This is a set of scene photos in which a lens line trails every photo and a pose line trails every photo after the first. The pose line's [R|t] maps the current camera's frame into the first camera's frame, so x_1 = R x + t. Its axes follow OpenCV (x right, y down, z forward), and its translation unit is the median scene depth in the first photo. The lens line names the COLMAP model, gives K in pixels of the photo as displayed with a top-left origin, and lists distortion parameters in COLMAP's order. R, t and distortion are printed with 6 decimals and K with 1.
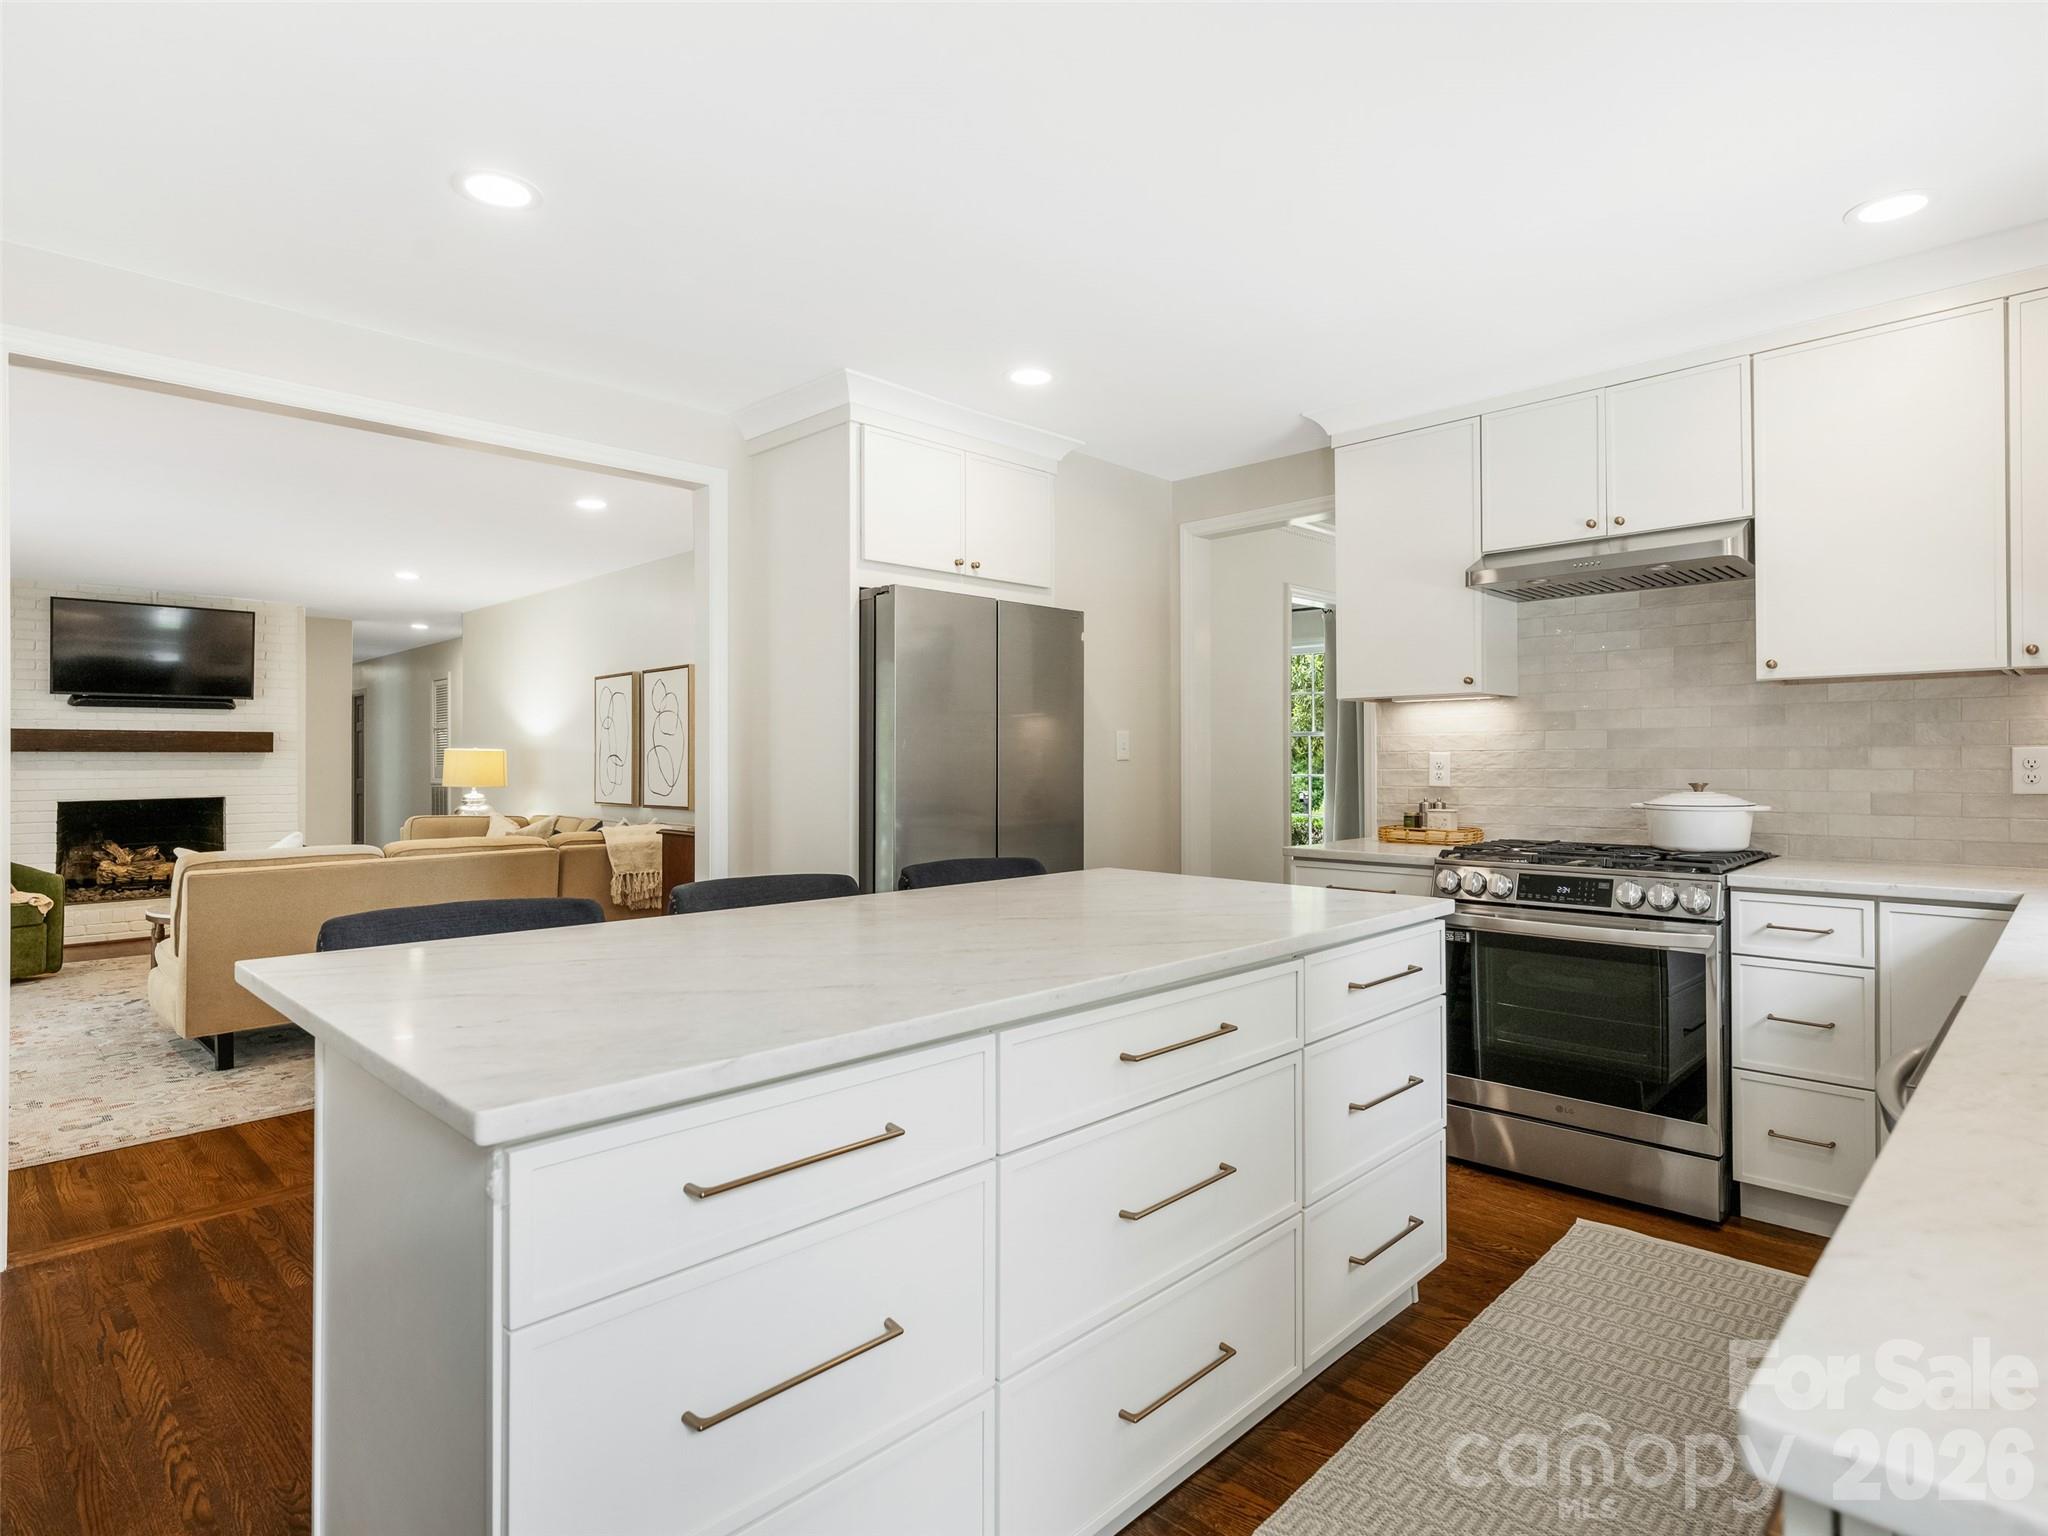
lens RADIAL K [[1098.0, 0, 1024.3], [0, 1098.0, 754.1], [0, 0, 1]] dist [0.009986, 0.001016]
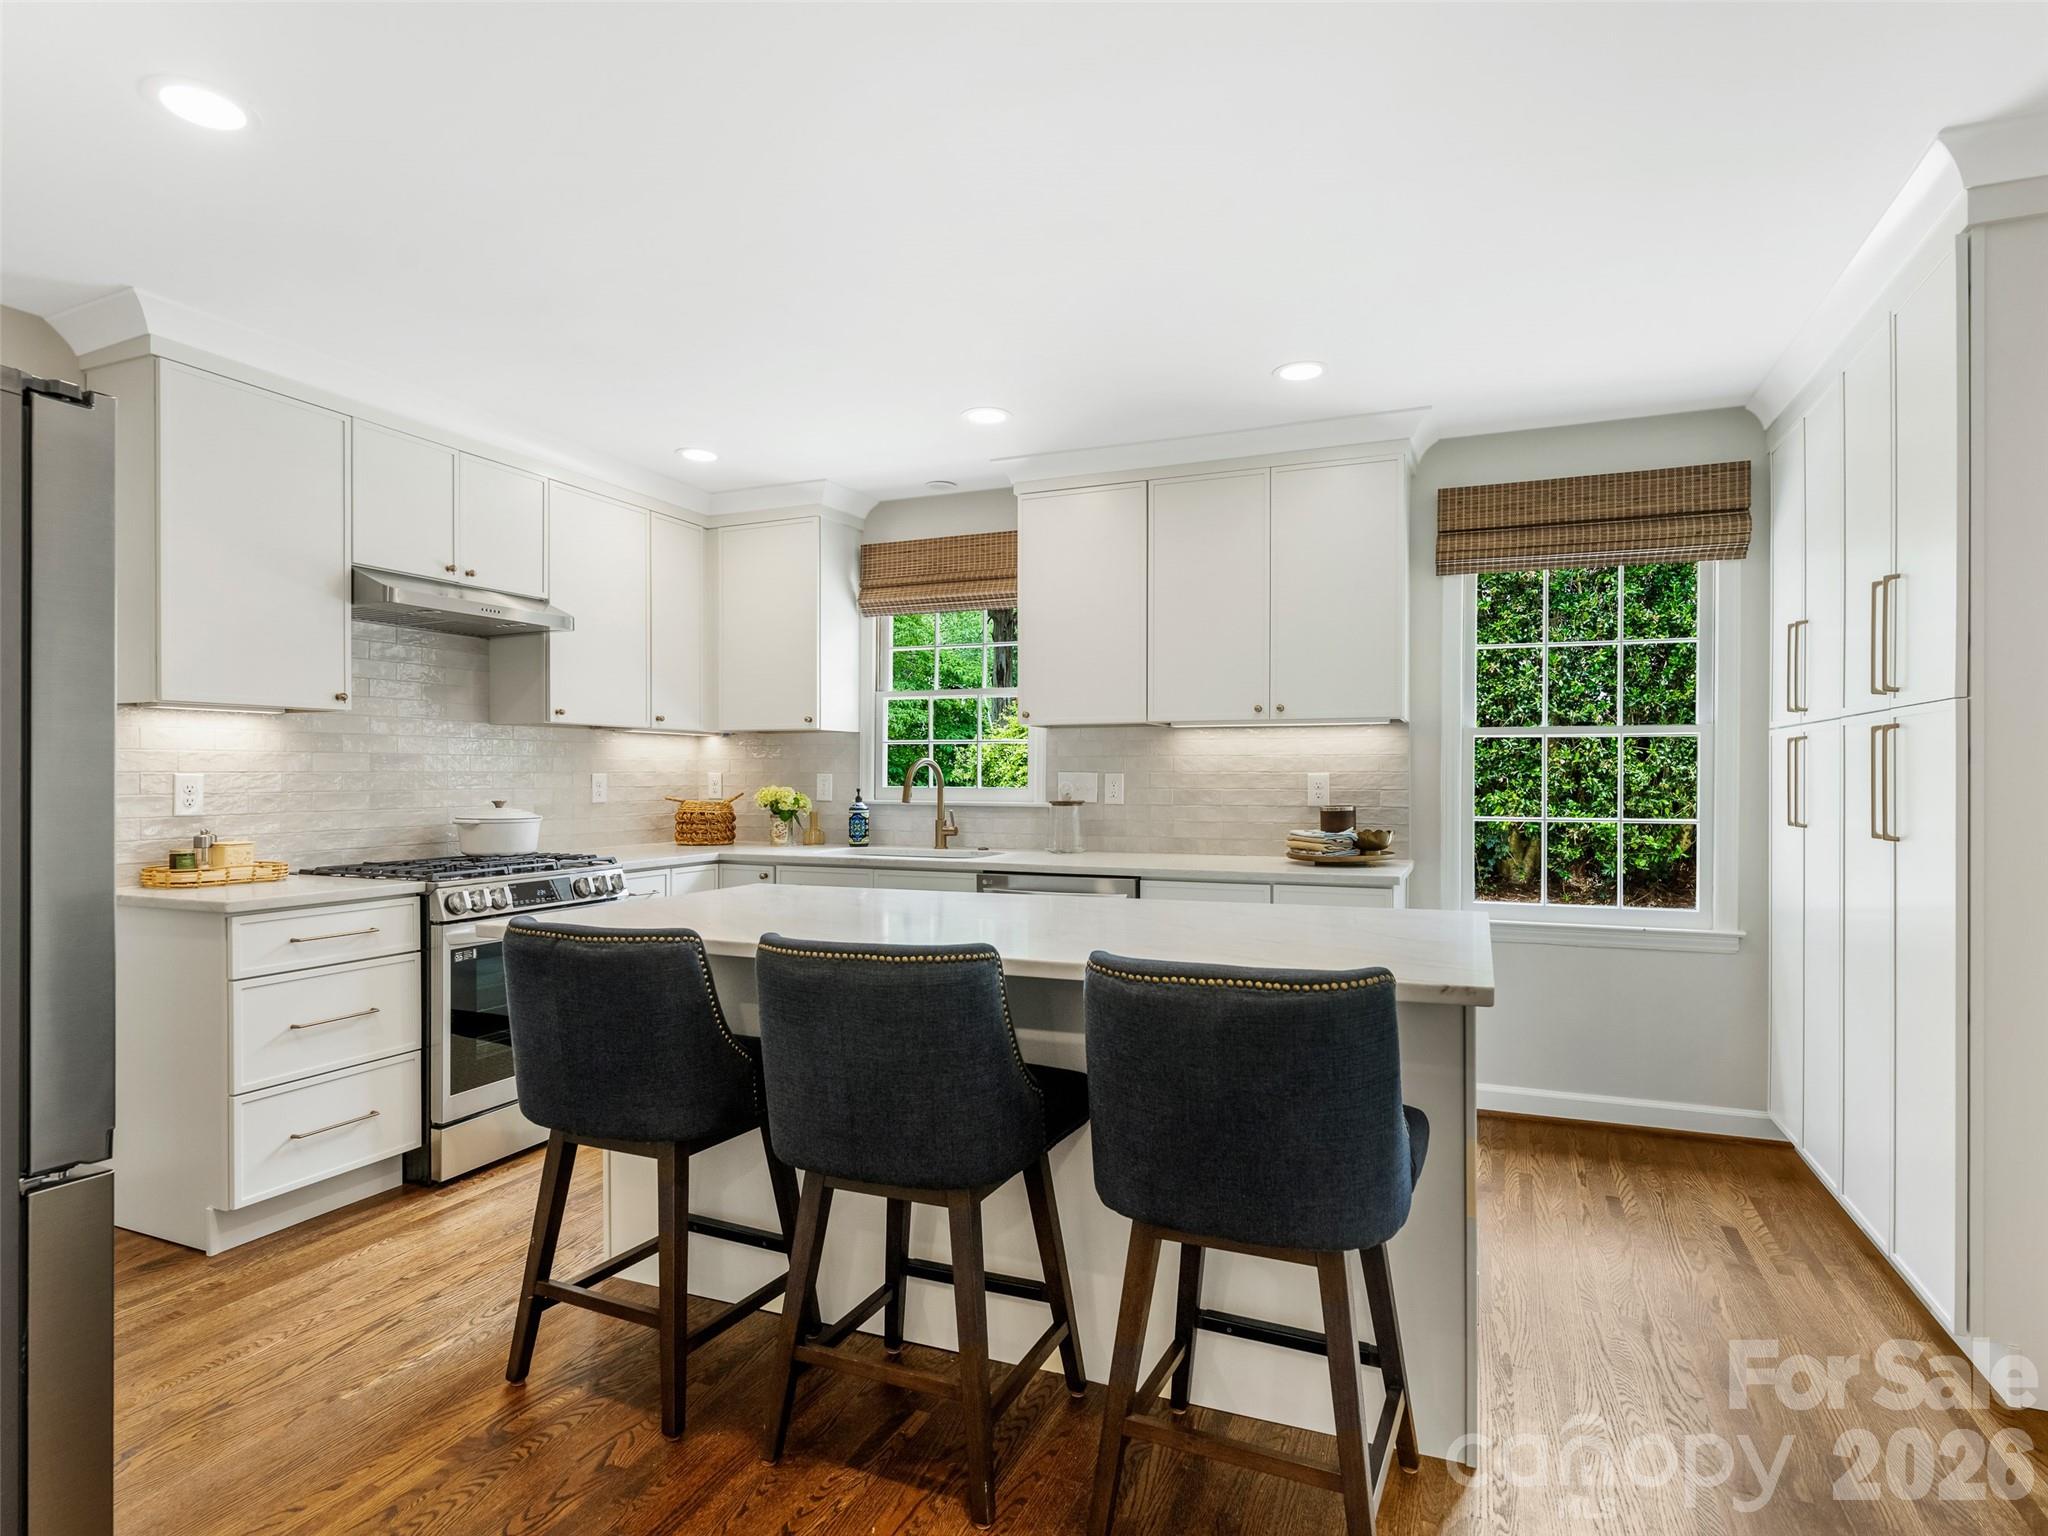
lens RADIAL K [[1098.0, 0, 1030.9], [0, 1098.0, 773.9], [0, 0, 1]] dist [0.009986, 0.001016]
pose [[-0.374506, 0.005463, 0.927209, -0.668651], [-0.007065, 0.999937, -0.008745, 0.002037], [-0.927198, -0.009826, -0.374443, 0.797880]]
